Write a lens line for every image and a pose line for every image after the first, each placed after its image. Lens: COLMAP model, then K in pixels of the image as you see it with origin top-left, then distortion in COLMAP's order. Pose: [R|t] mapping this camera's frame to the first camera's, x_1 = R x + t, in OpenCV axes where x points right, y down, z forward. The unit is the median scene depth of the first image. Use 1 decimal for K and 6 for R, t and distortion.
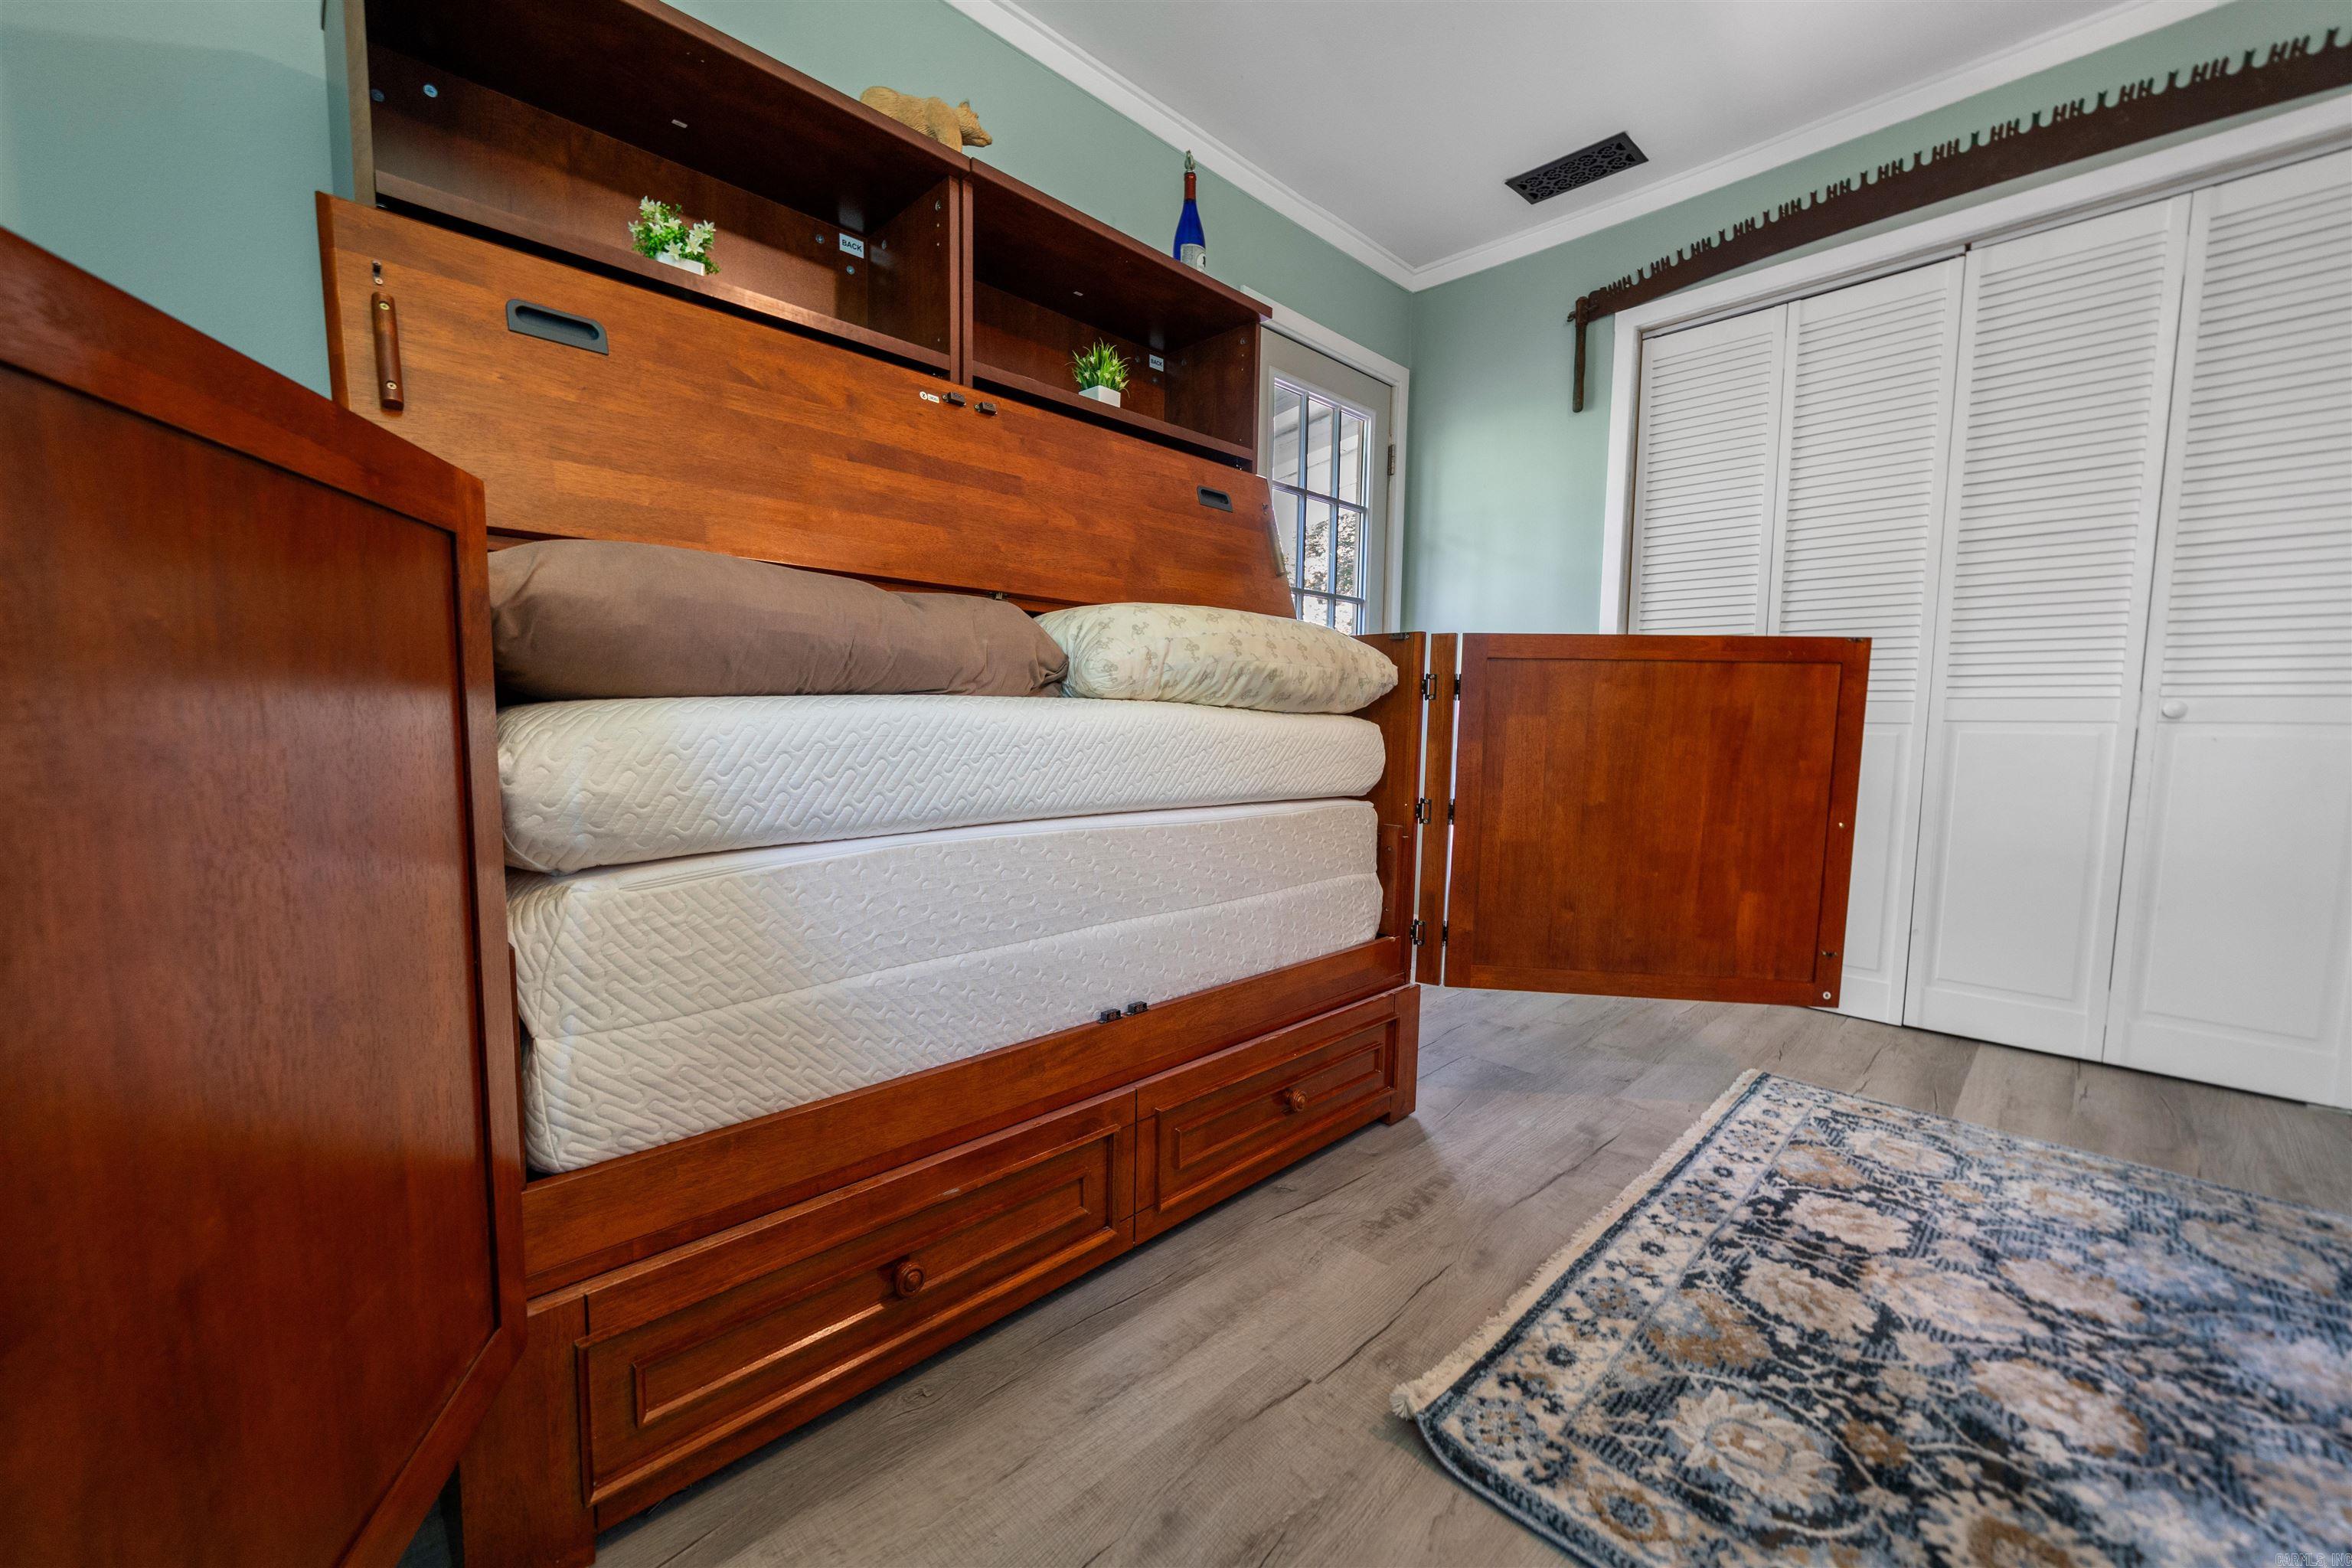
lens RADIAL K [[910.7, 0, 1165.5], [0, 910.7, 797.8], [0, 0, 1]] dist [0.000825, 0.000235]
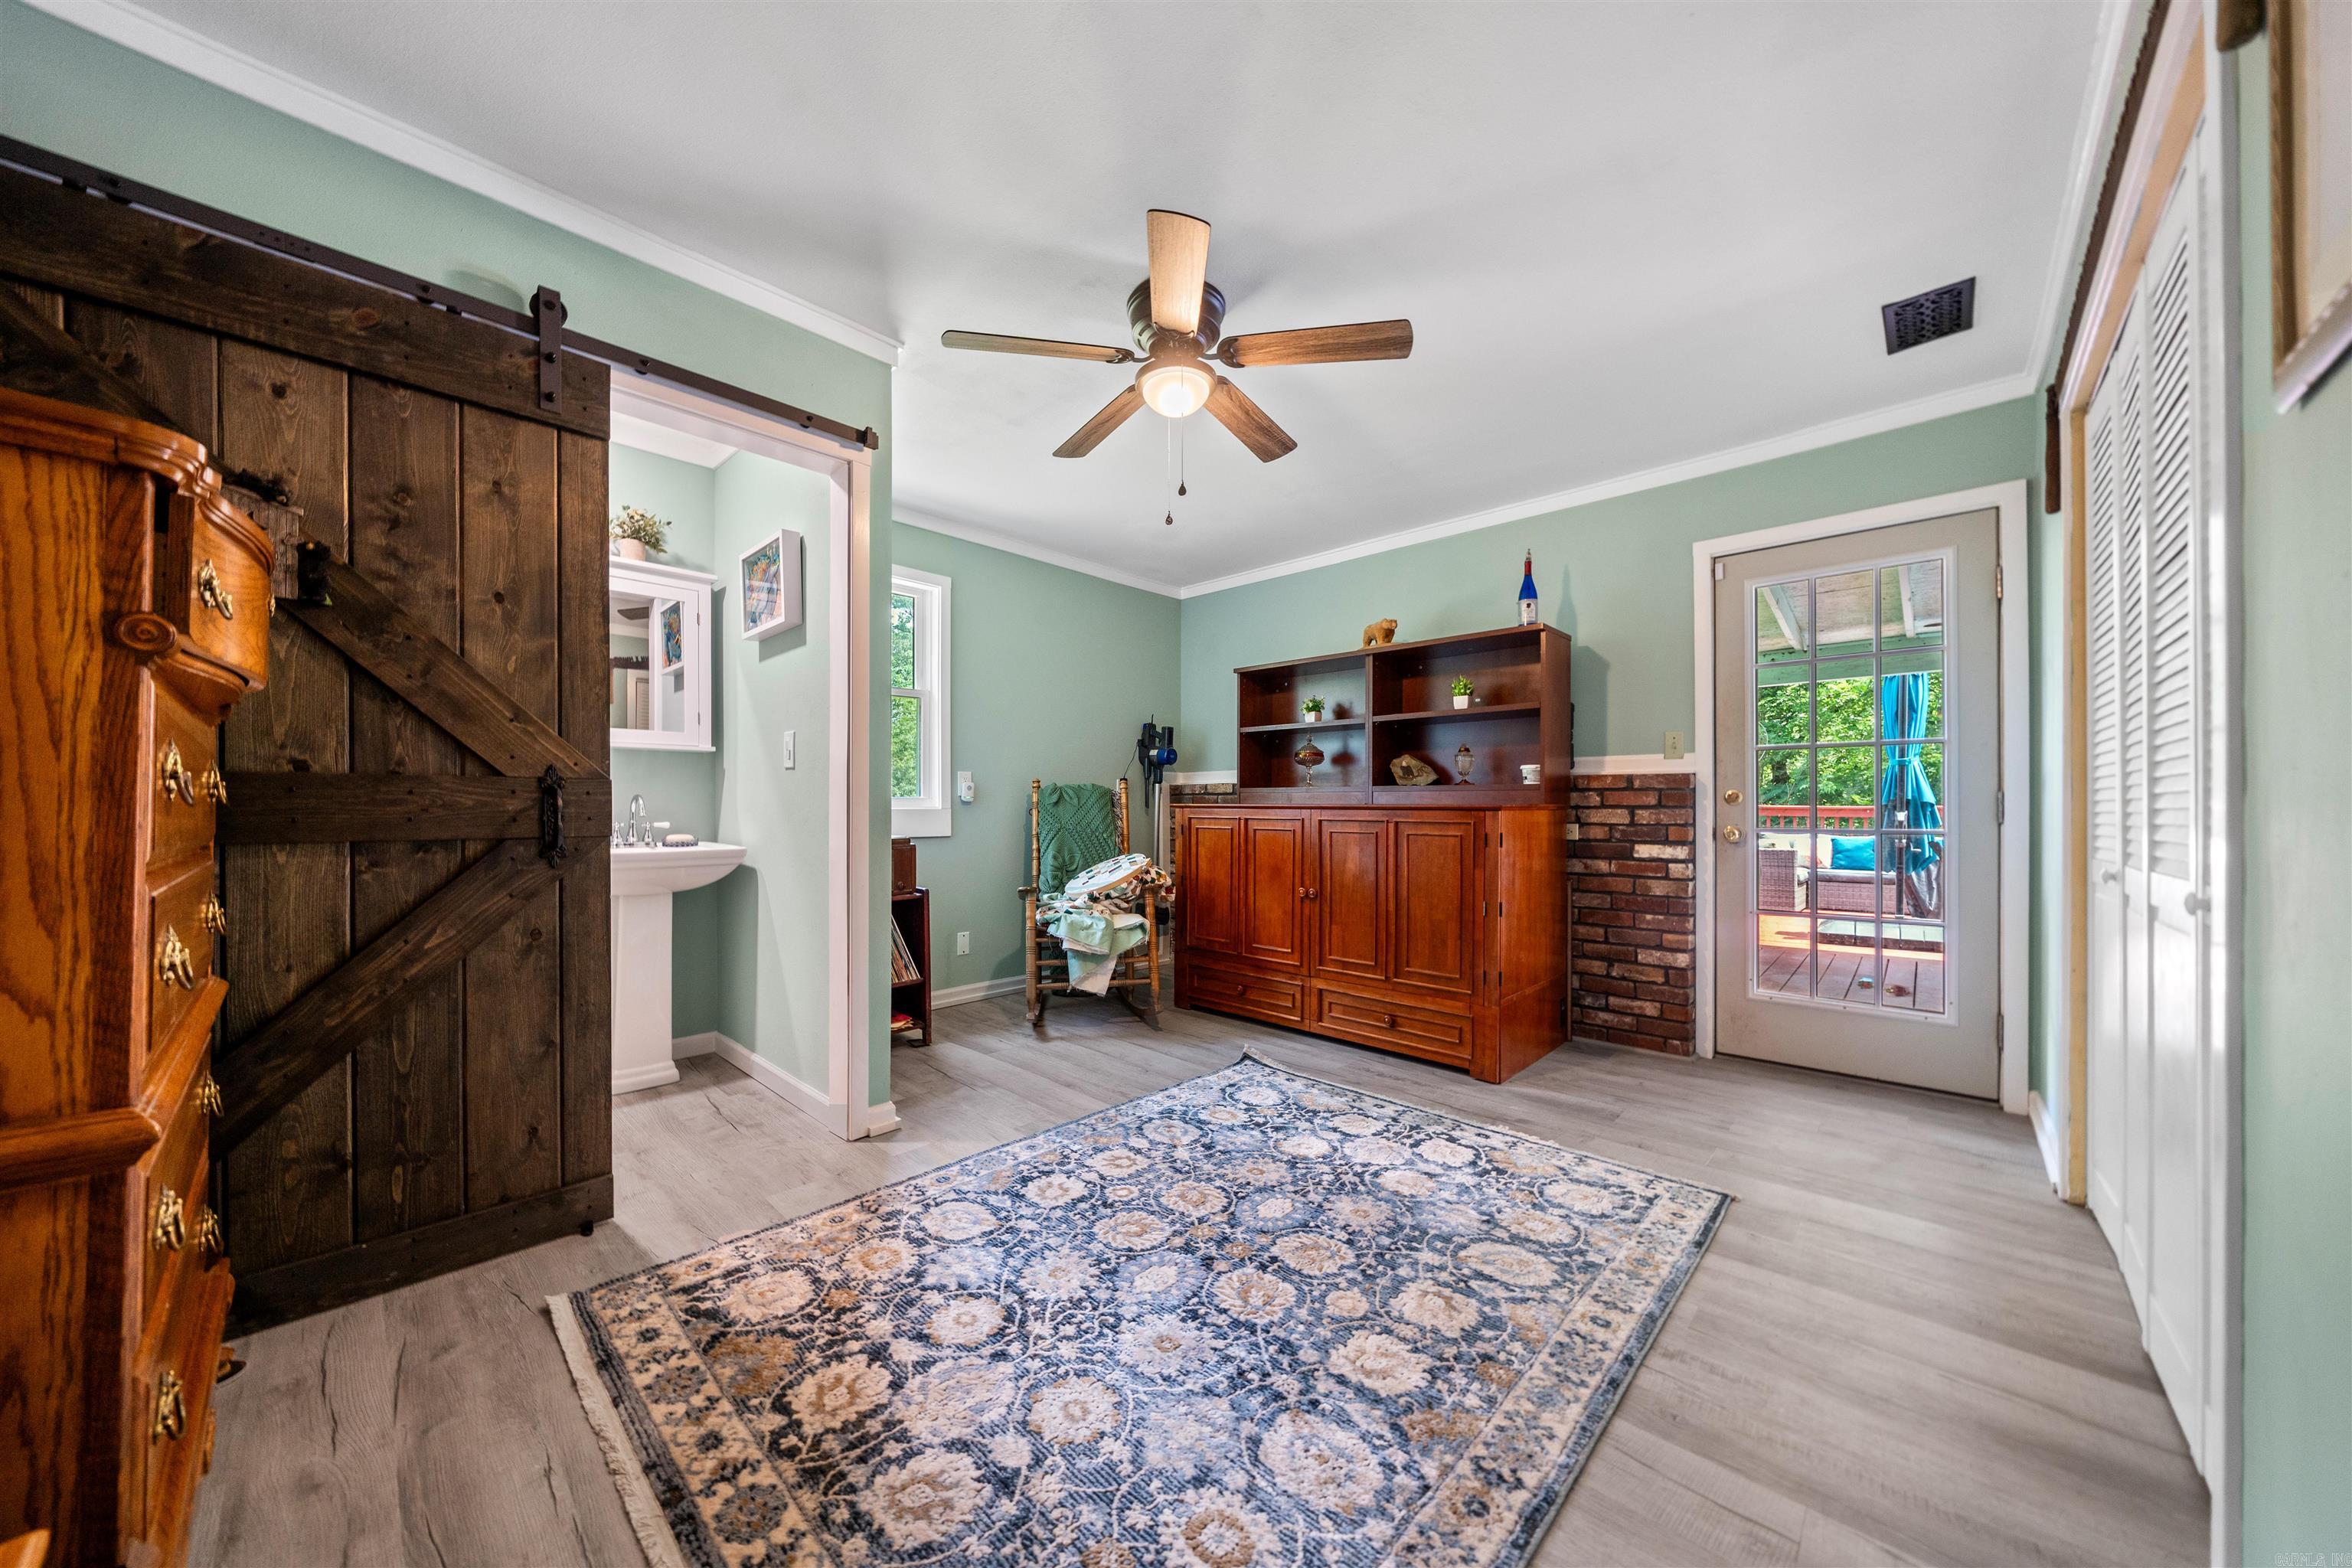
lens RADIAL K [[796.7, 0, 1152.8], [0, 796.7, 791.1], [0, 0, 1]] dist [-0.001807, -0.000098]
pose [[0.020827, -0.035311, -0.999159, 2.732228], [-0.095813, 0.994706, -0.037151, -0.134195], [0.995181, 0.096507, 0.017334, 0.419136]]
